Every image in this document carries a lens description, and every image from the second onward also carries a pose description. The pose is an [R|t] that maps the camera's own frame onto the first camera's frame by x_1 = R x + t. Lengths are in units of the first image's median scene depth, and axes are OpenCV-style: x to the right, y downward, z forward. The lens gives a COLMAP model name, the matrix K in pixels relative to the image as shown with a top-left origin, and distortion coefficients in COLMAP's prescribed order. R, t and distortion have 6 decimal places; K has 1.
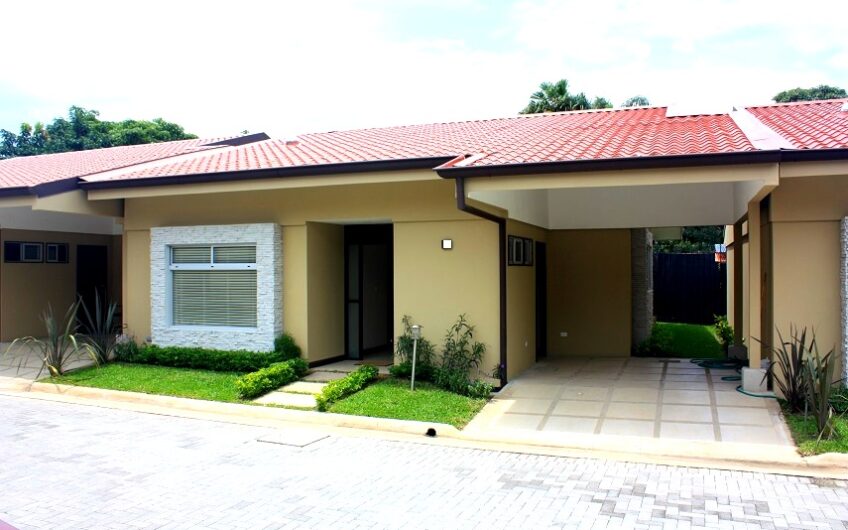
lens RADIAL K [[695.7, 0, 402.7], [0, 695.7, 265.0], [0, 0, 1]] dist [-0.037741, -0.002799]
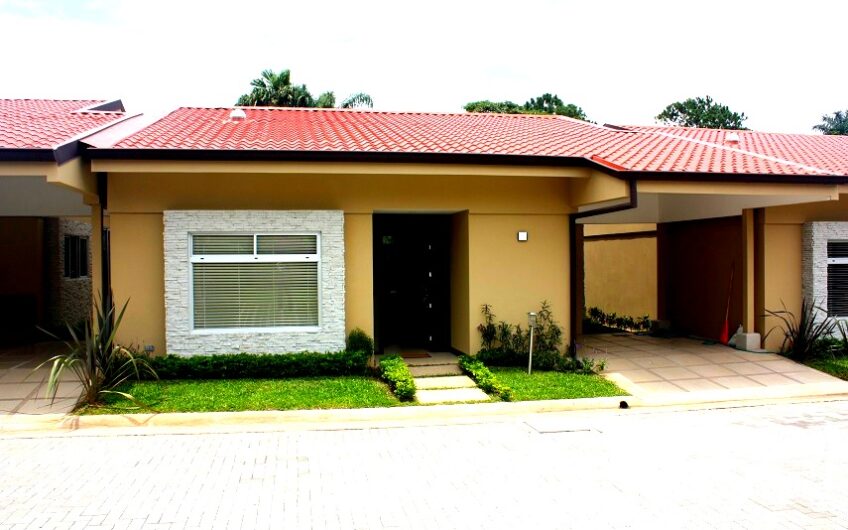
lens RADIAL K [[695.7, 0, 402.7], [0, 695.7, 265.0], [0, 0, 1]] dist [-0.037741, -0.002799]
pose [[0.843657, -0.009959, 0.536790, -0.597588], [0.000841, 0.999851, 0.017229, -0.004220], [-0.536882, -0.014084, 0.843540, 0.179680]]
